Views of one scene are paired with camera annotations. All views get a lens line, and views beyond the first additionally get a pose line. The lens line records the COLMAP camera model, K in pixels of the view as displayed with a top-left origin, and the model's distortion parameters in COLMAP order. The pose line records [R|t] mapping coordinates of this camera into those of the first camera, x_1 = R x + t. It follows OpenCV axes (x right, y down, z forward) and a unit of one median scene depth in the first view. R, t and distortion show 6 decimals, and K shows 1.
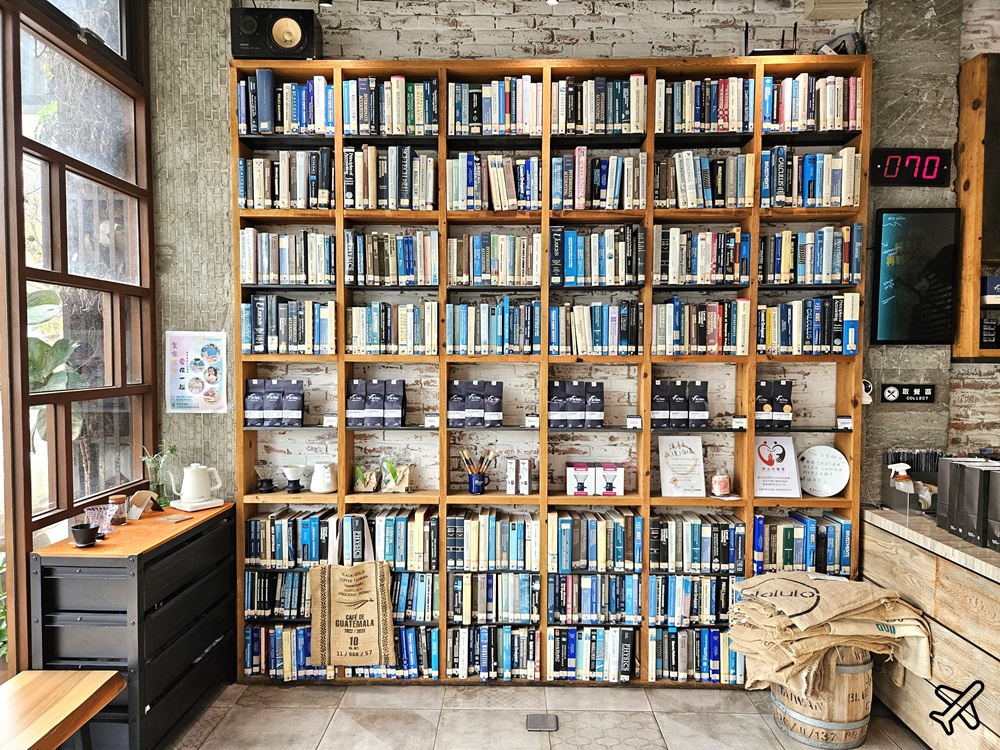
lens RADIAL K [[657.0, 0, 496.1], [0, 657.0, 386.3], [0, 0, 1]] dist [0.070774, -0.058433]
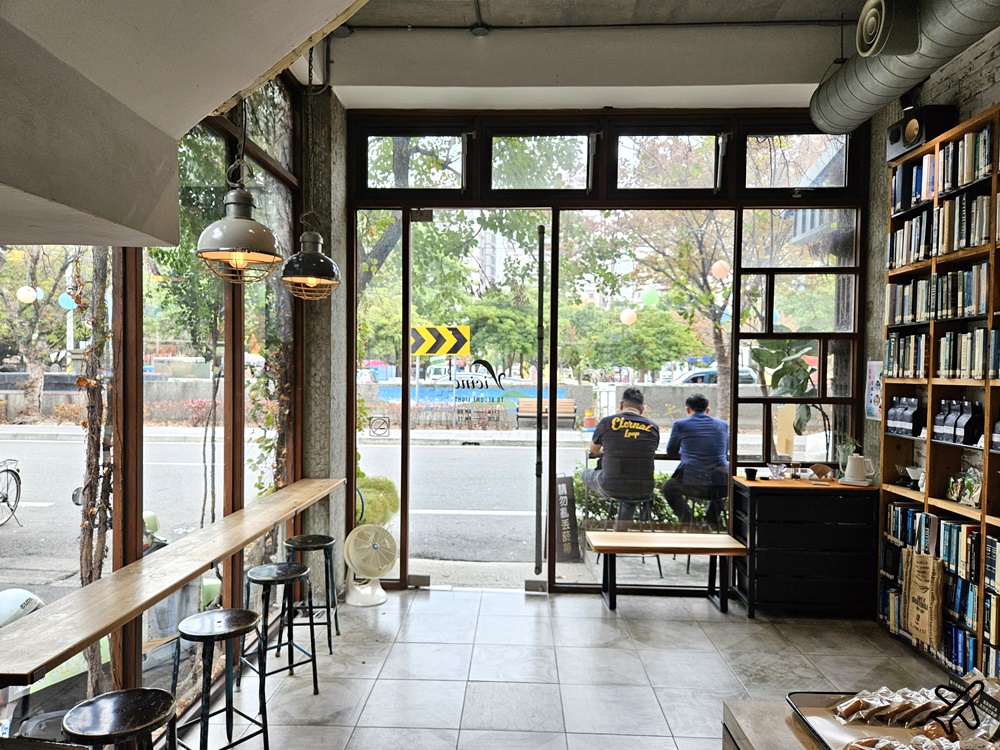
lens RADIAL K [[657.0, 0, 496.1], [0, 657.0, 386.3], [0, 0, 1]] dist [0.070774, -0.058433]
pose [[-0.004068, 0.018198, -0.999826, 0.963122], [-0.054963, 0.998319, 0.018394, -0.012405], [0.998480, 0.055028, -0.003061, 0.217534]]
